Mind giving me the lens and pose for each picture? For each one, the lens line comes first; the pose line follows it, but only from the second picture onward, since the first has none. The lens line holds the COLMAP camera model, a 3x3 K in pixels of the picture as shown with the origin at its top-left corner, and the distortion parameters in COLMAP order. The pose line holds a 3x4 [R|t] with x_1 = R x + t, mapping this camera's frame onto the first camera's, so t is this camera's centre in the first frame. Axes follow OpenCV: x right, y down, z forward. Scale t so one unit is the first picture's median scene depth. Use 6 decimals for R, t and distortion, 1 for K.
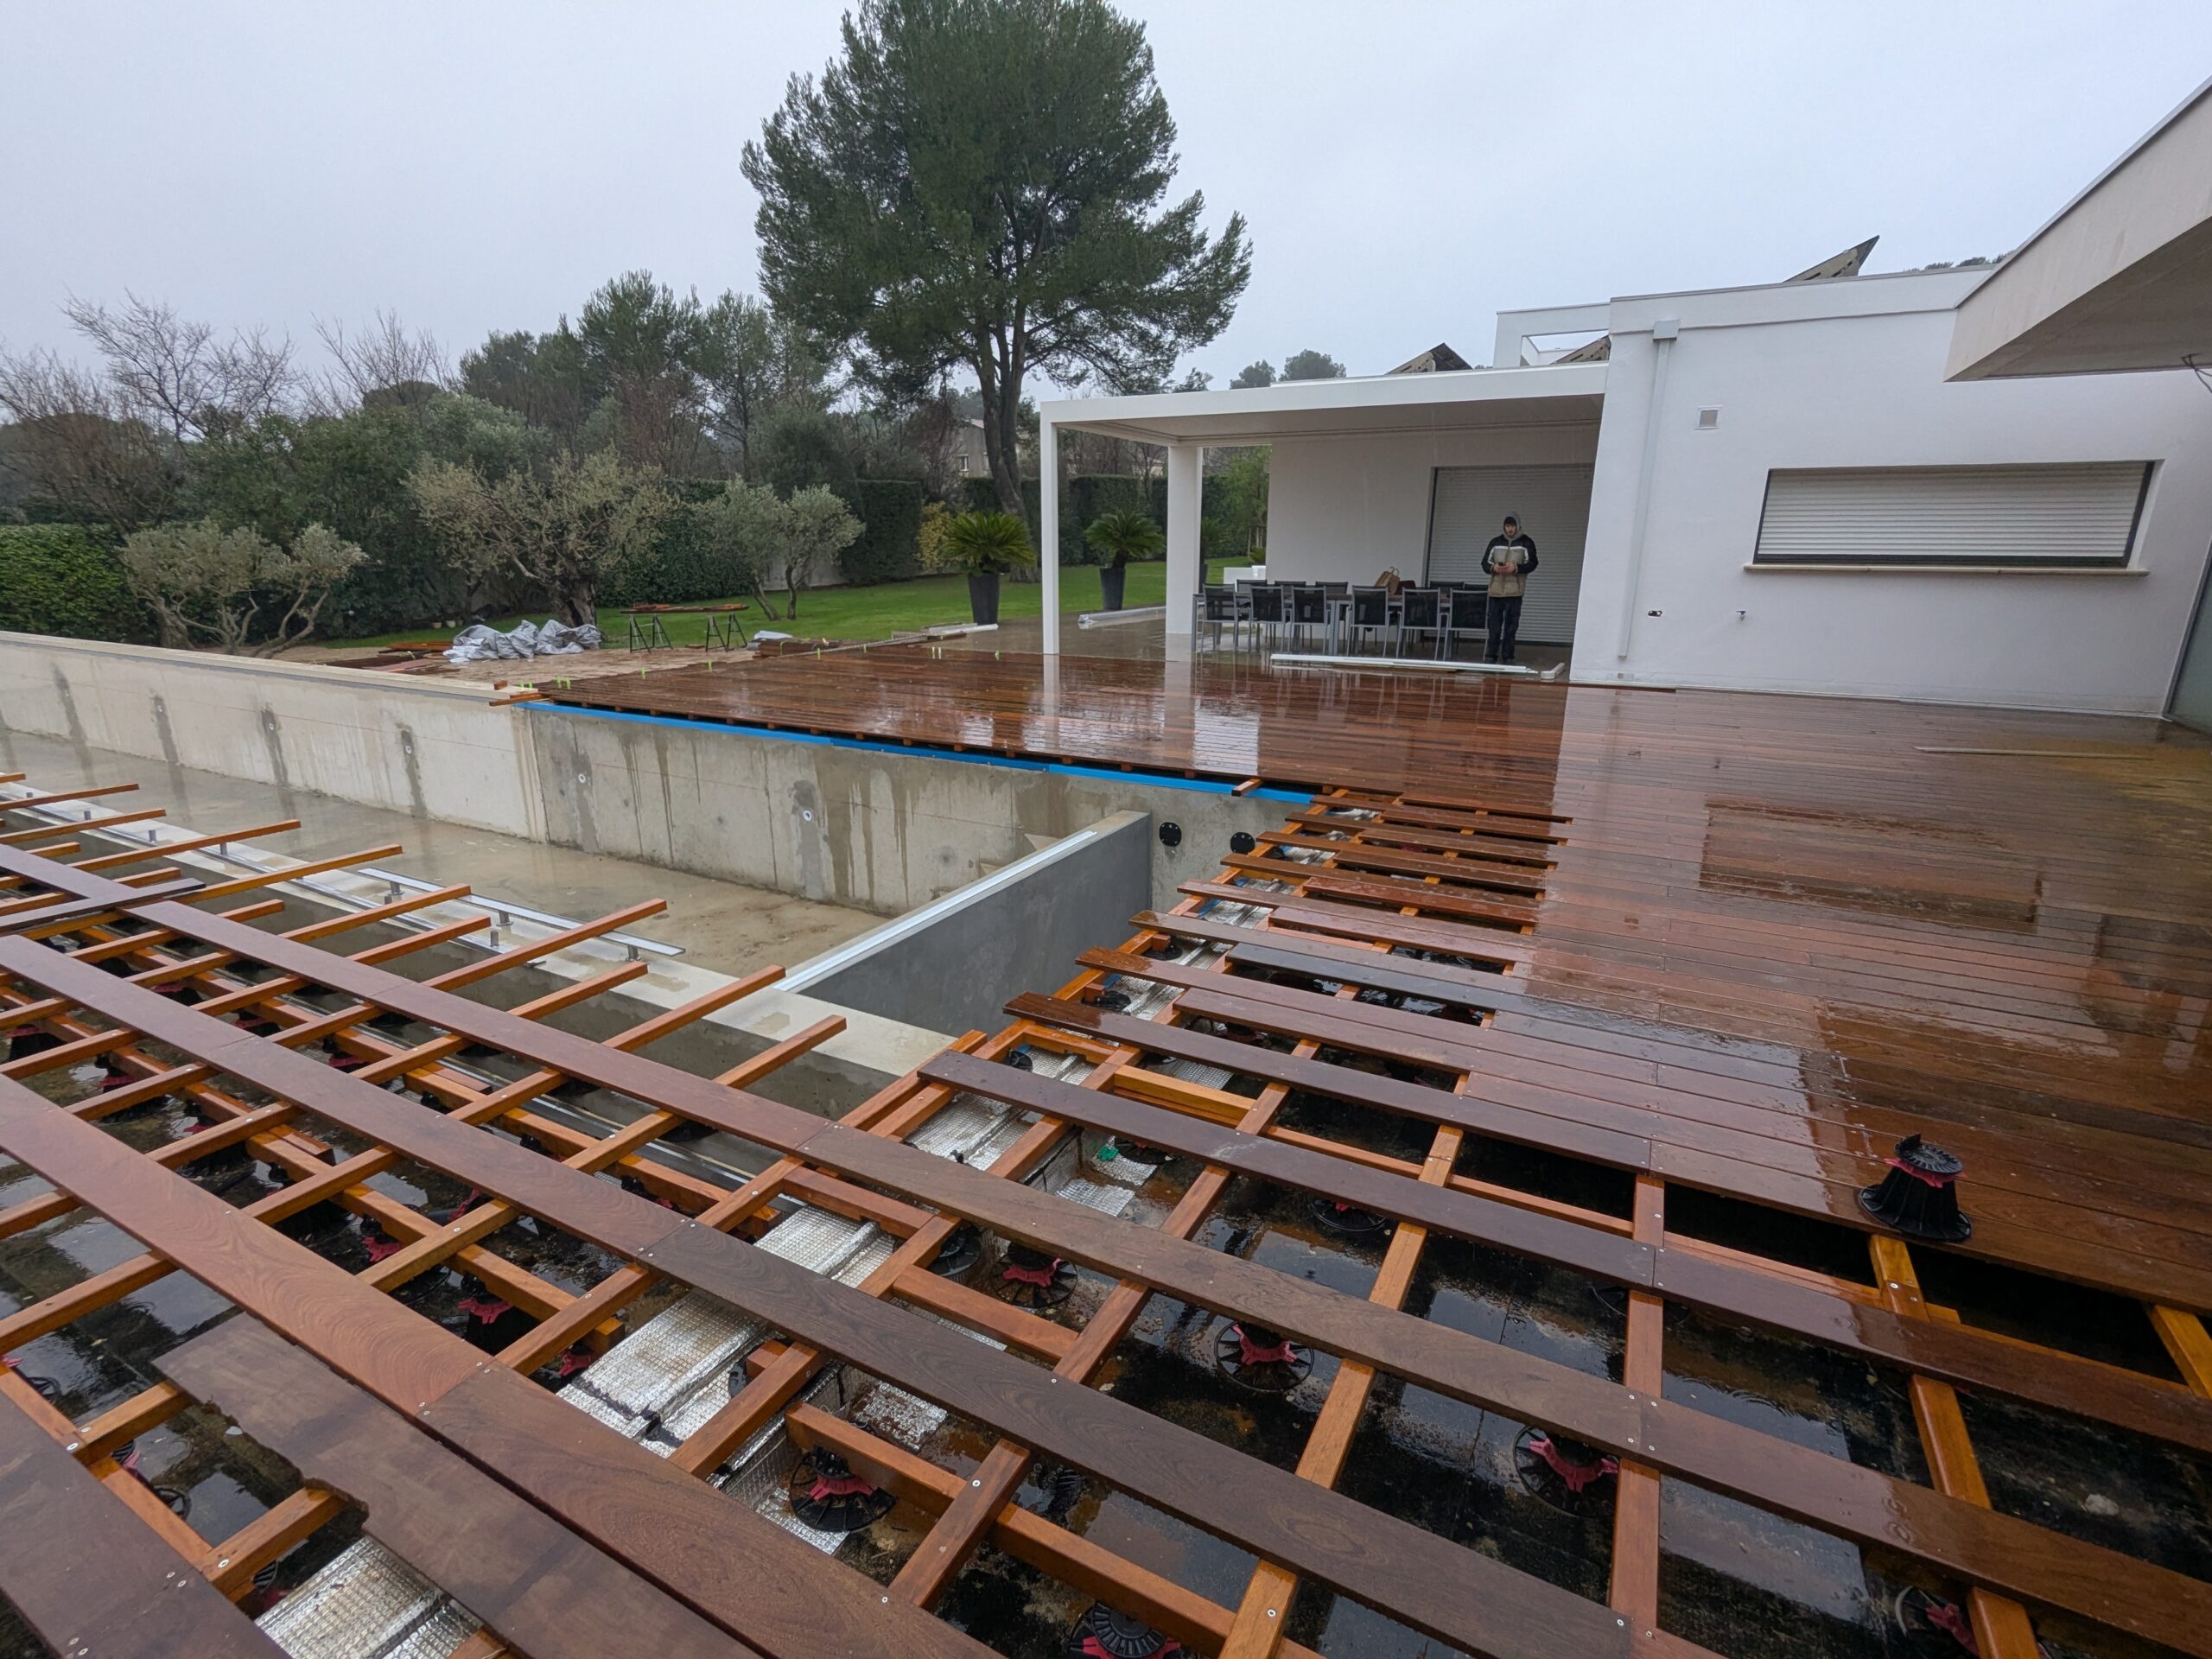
lens RADIAL K [[1034.9, 0, 1103.6], [0, 1034.9, 830.6], [0, 0, 1]] dist [-0.002852, -0.000333]
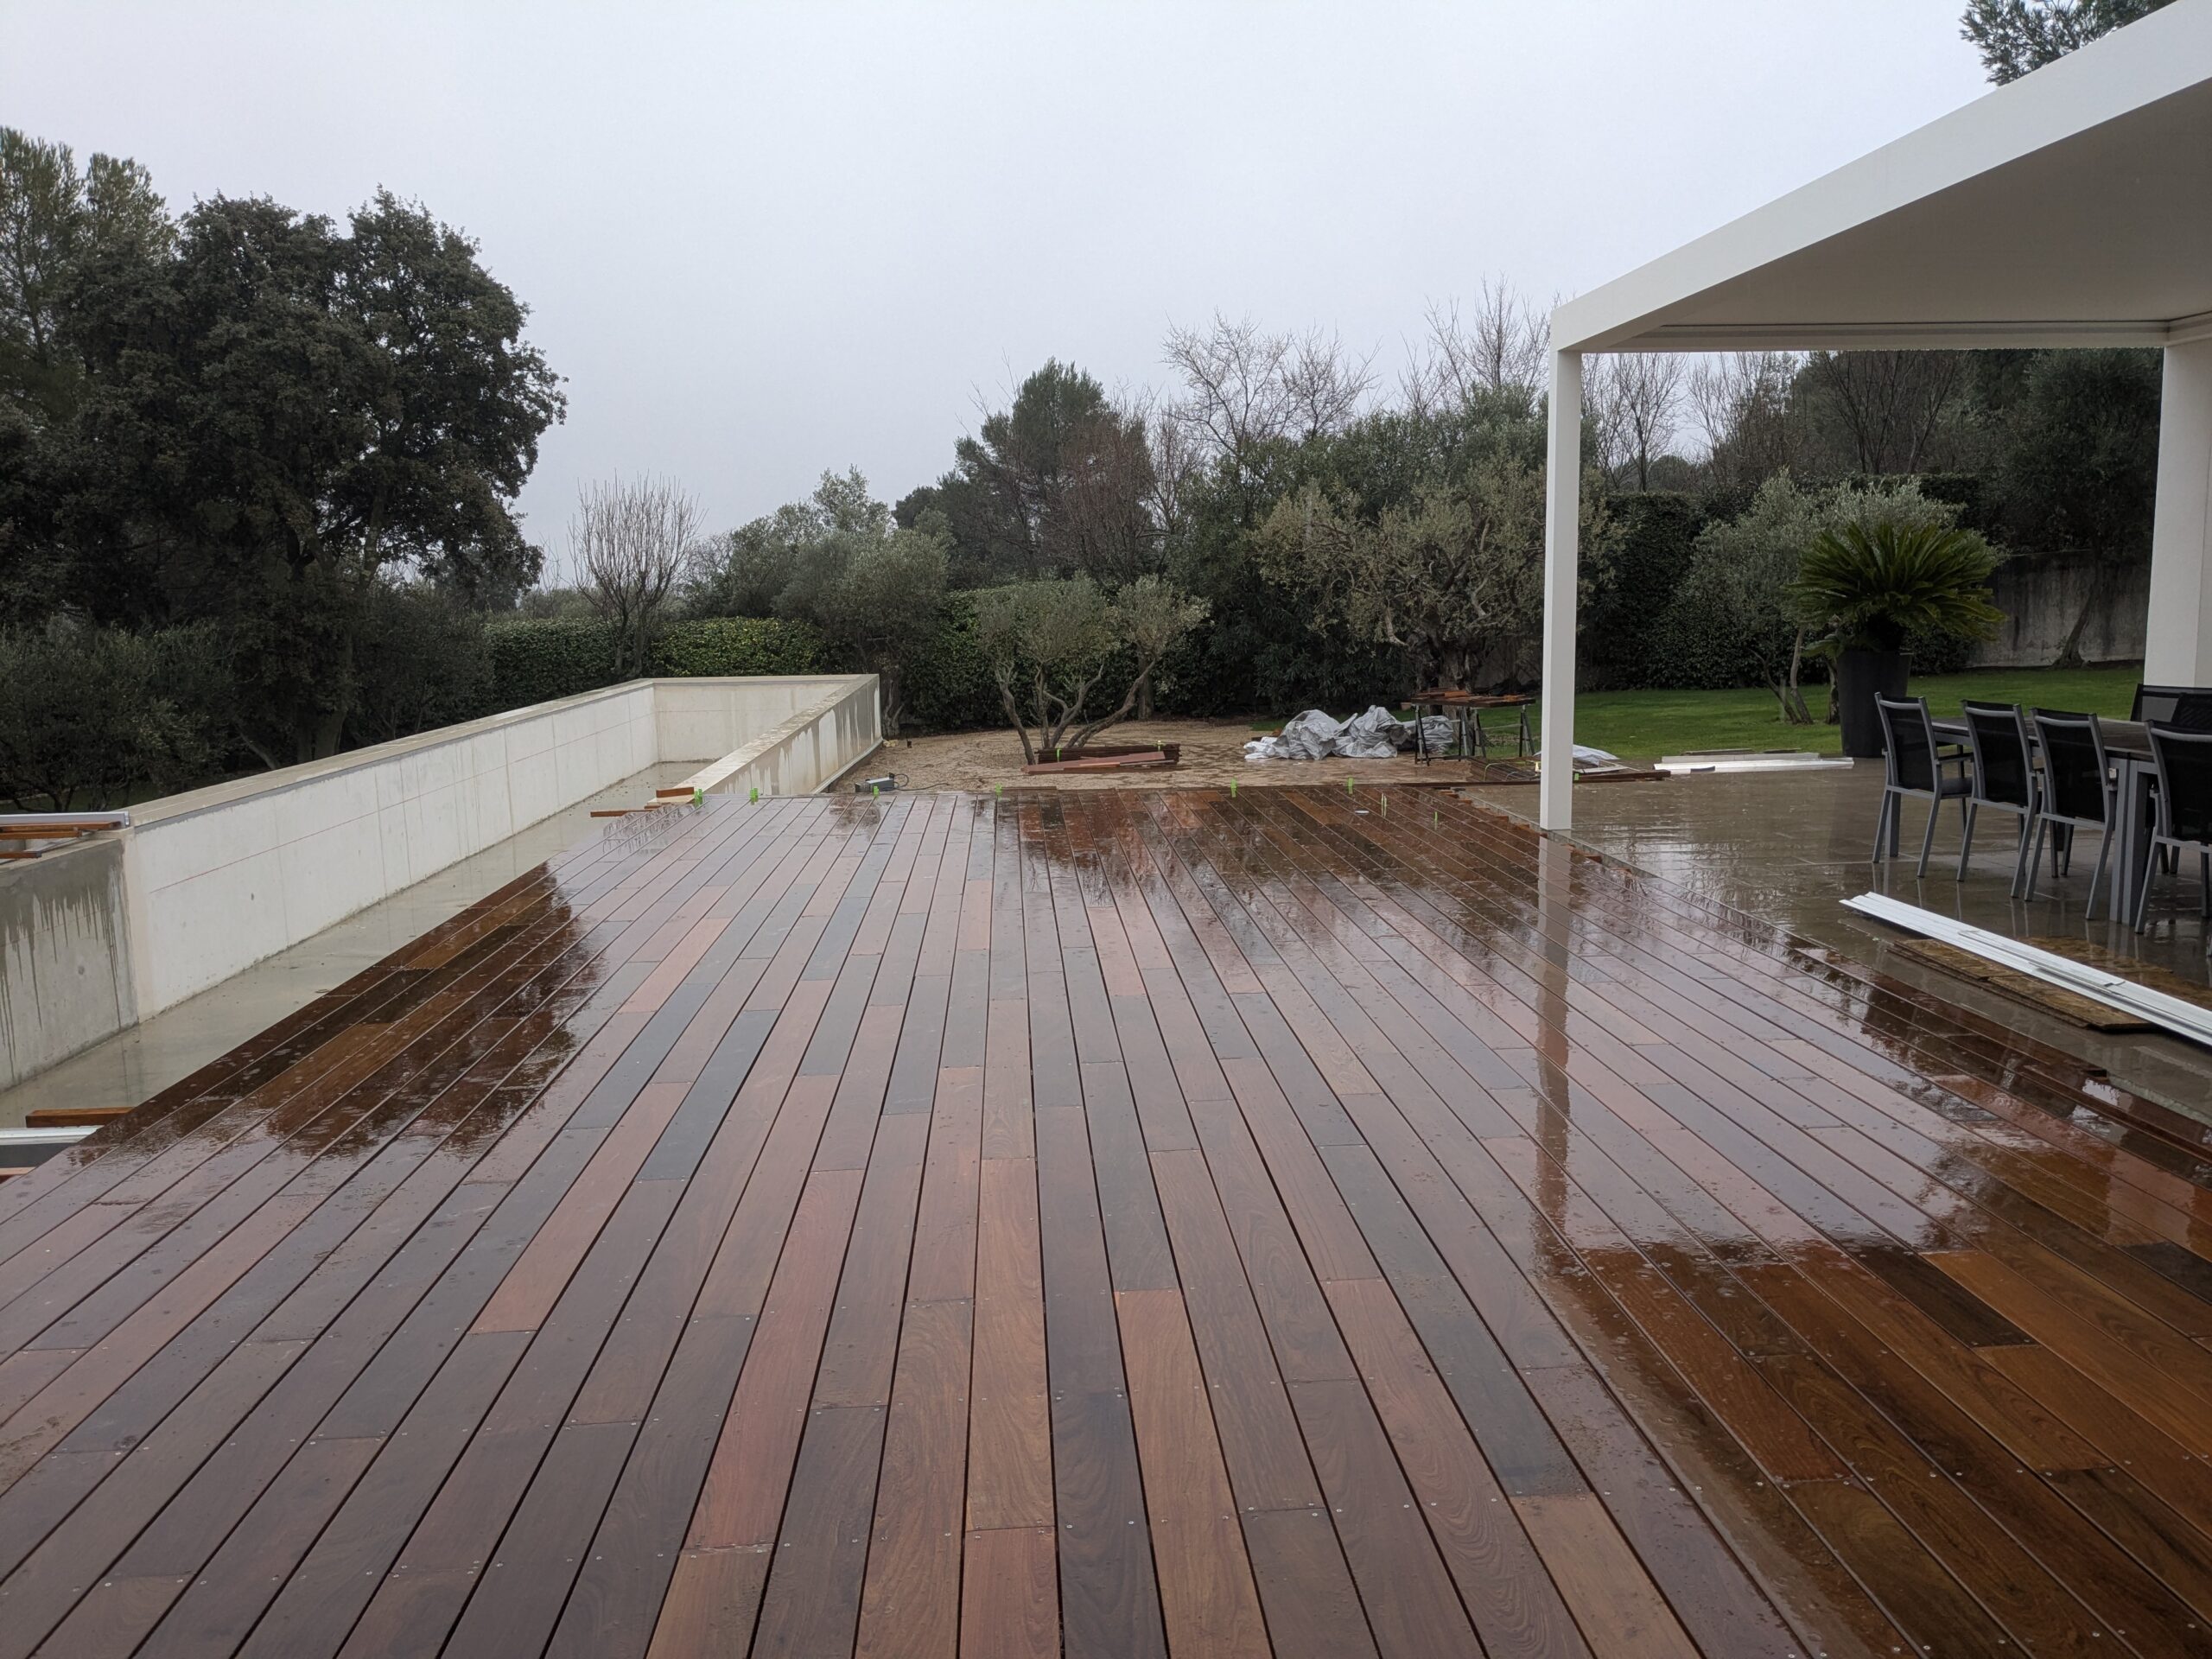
lens RADIAL K [[1737.5, 0, 1117.1], [0, 1737.5, 857.5], [0, 0, 1]] dist [0.060882, -0.079989]
pose [[0.528012, 0.116426, -0.841219, 0.292097], [-0.208016, 0.978114, 0.004806, -0.065105], [0.823367, 0.172449, 0.540674, 0.218399]]
